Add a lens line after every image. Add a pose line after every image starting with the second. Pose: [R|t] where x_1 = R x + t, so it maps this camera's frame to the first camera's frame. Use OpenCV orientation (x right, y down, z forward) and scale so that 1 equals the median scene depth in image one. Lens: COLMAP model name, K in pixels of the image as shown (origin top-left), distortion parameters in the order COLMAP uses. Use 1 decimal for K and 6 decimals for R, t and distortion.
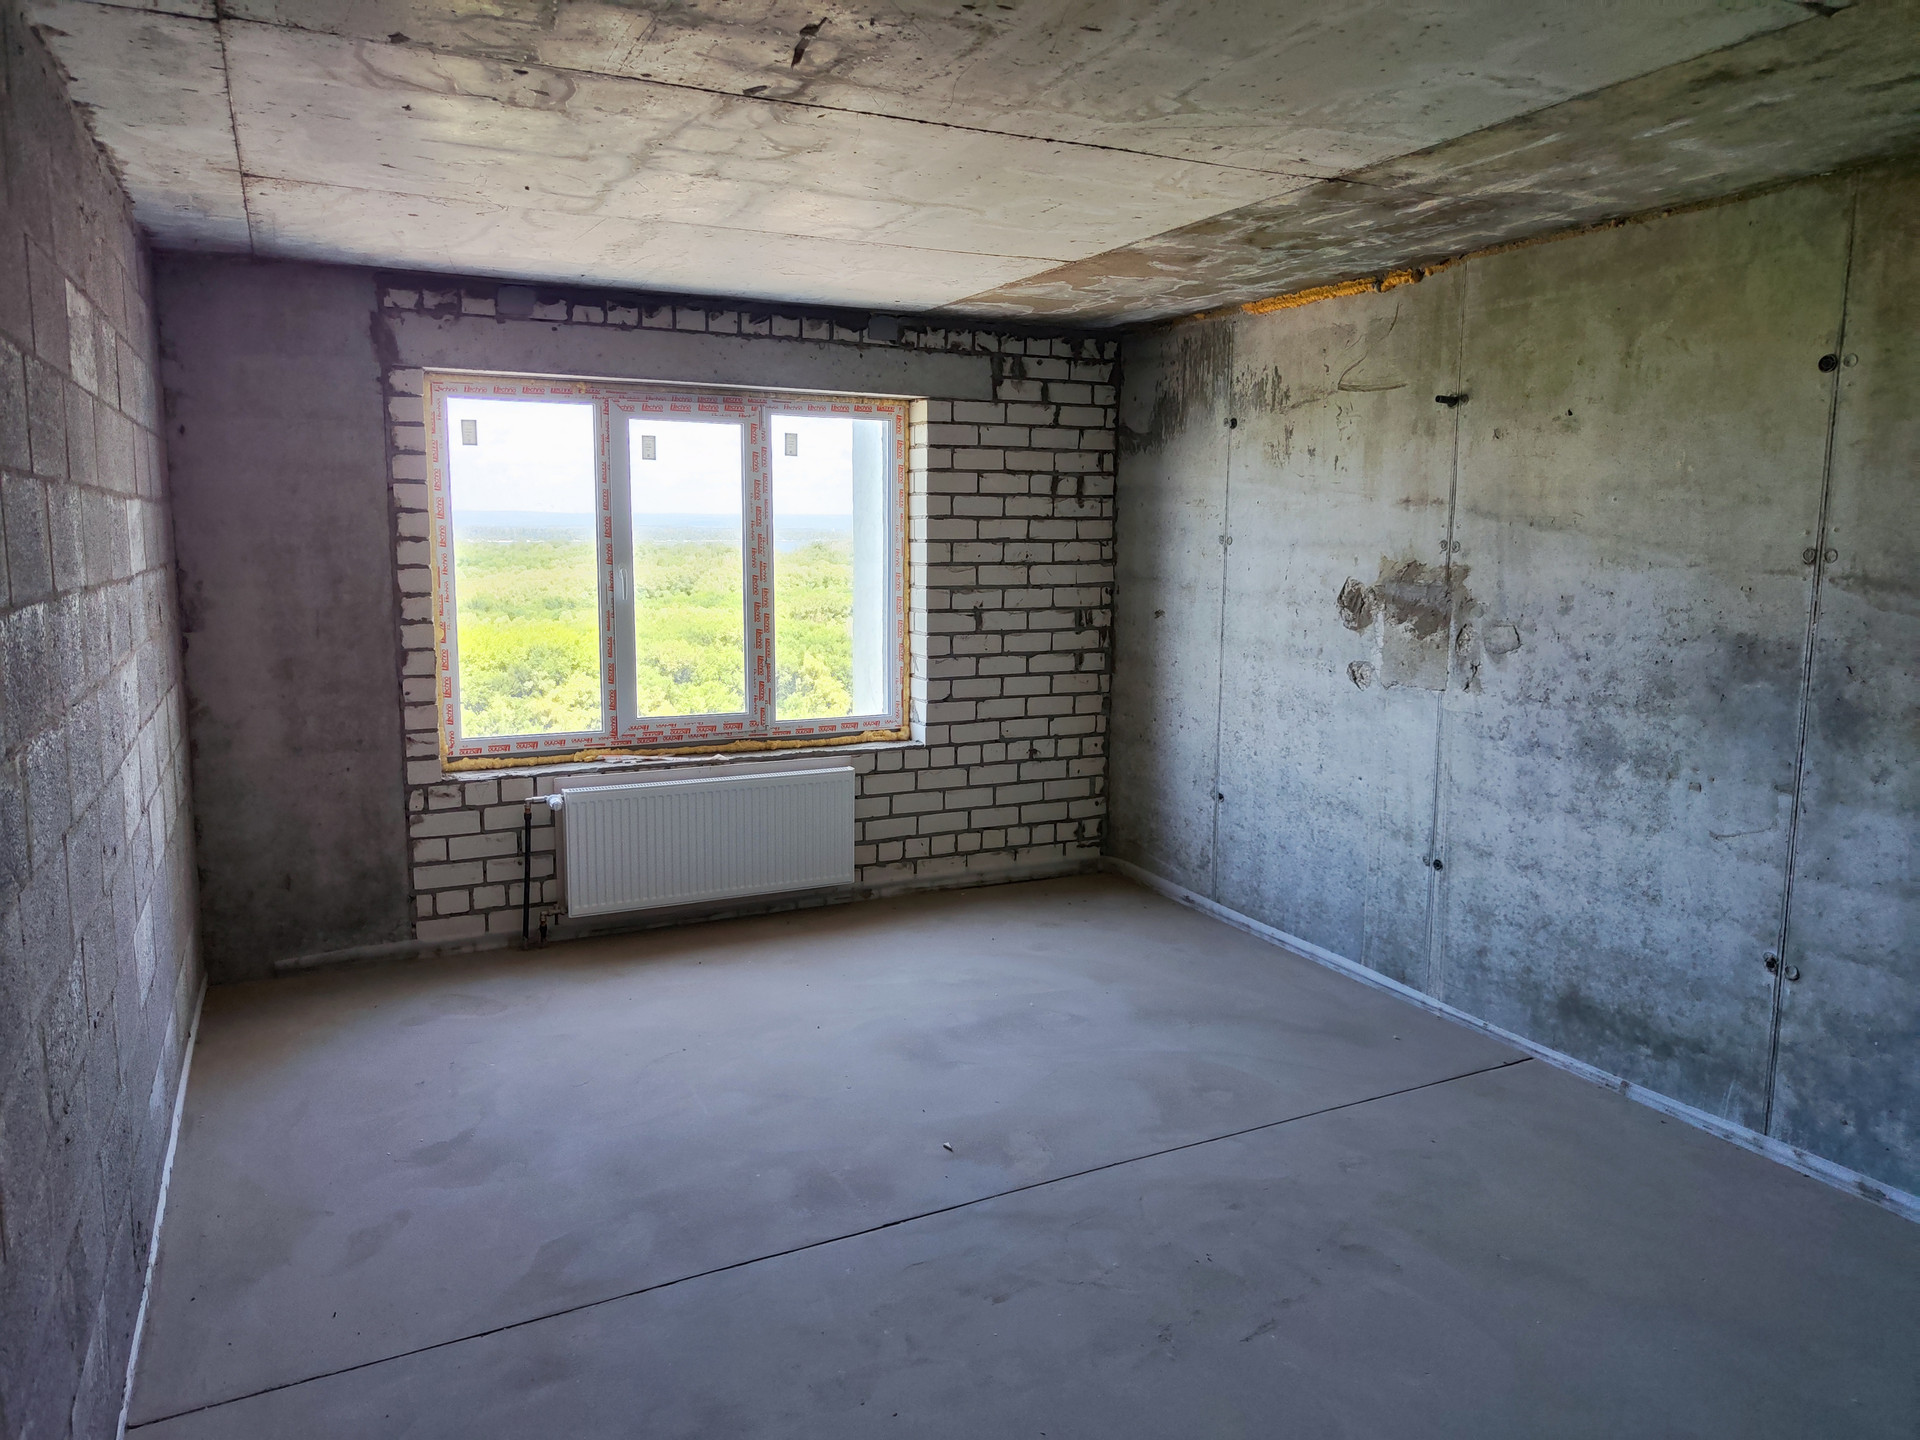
lens RADIAL K [[1342.3, 0, 956.3], [0, 1342.3, 711.0], [0, 0, 1]] dist [0.029658, -0.019461]
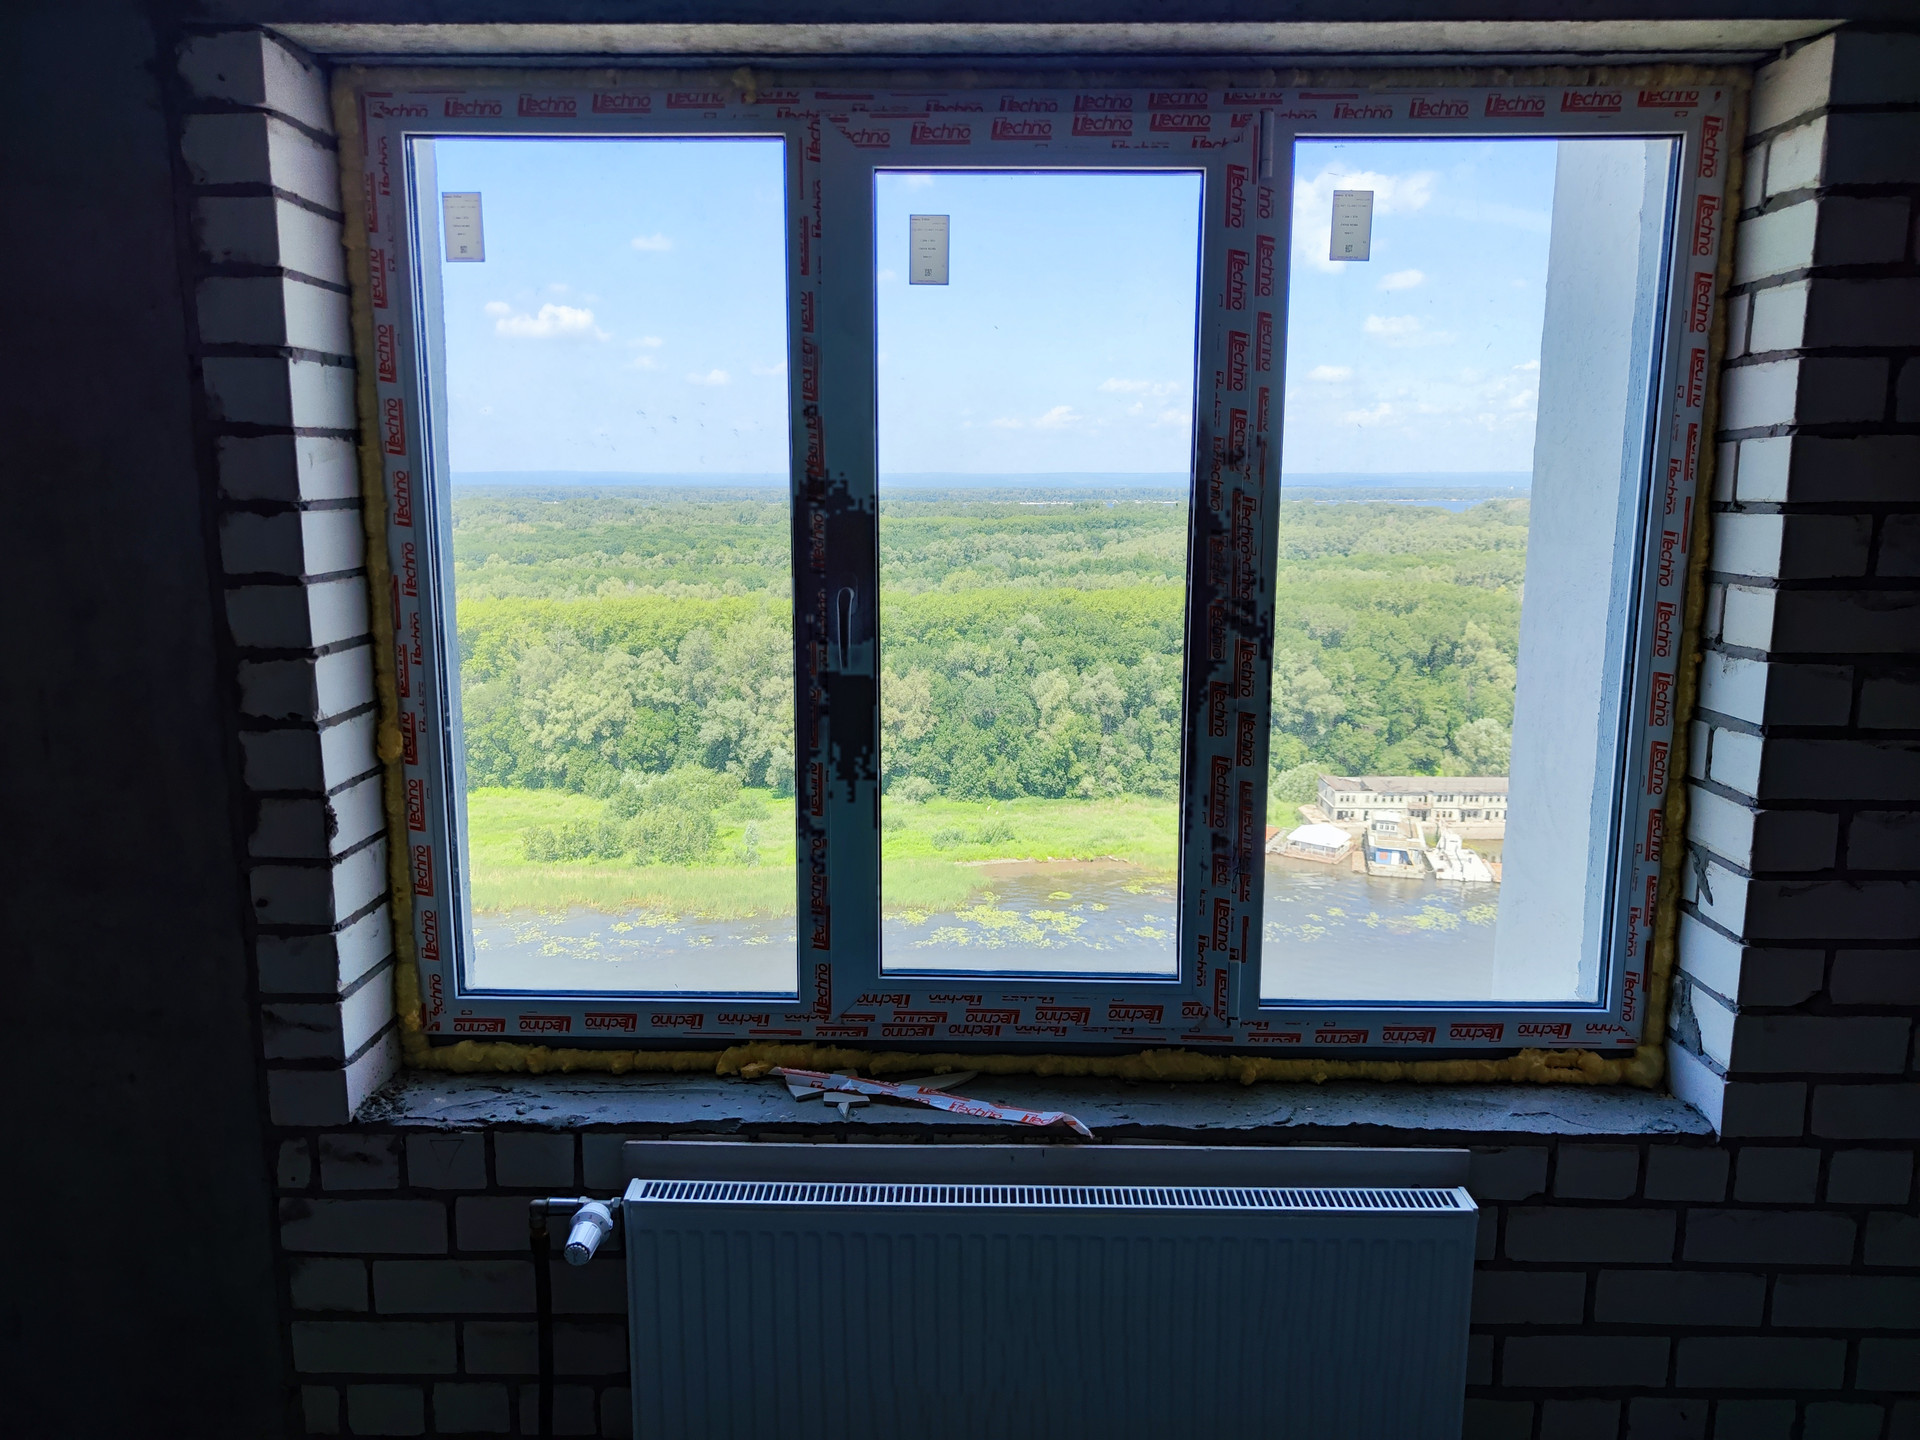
lens RADIAL K [[1342.3, 0, 956.3], [0, 1342.3, 711.0], [0, 0, 1]] dist [0.029658, -0.019461]
pose [[0.888810, 0.069737, -0.452940, -0.049281], [-0.056822, 0.997497, 0.042077, -0.086217], [0.454740, -0.011661, 0.890548, 0.664509]]
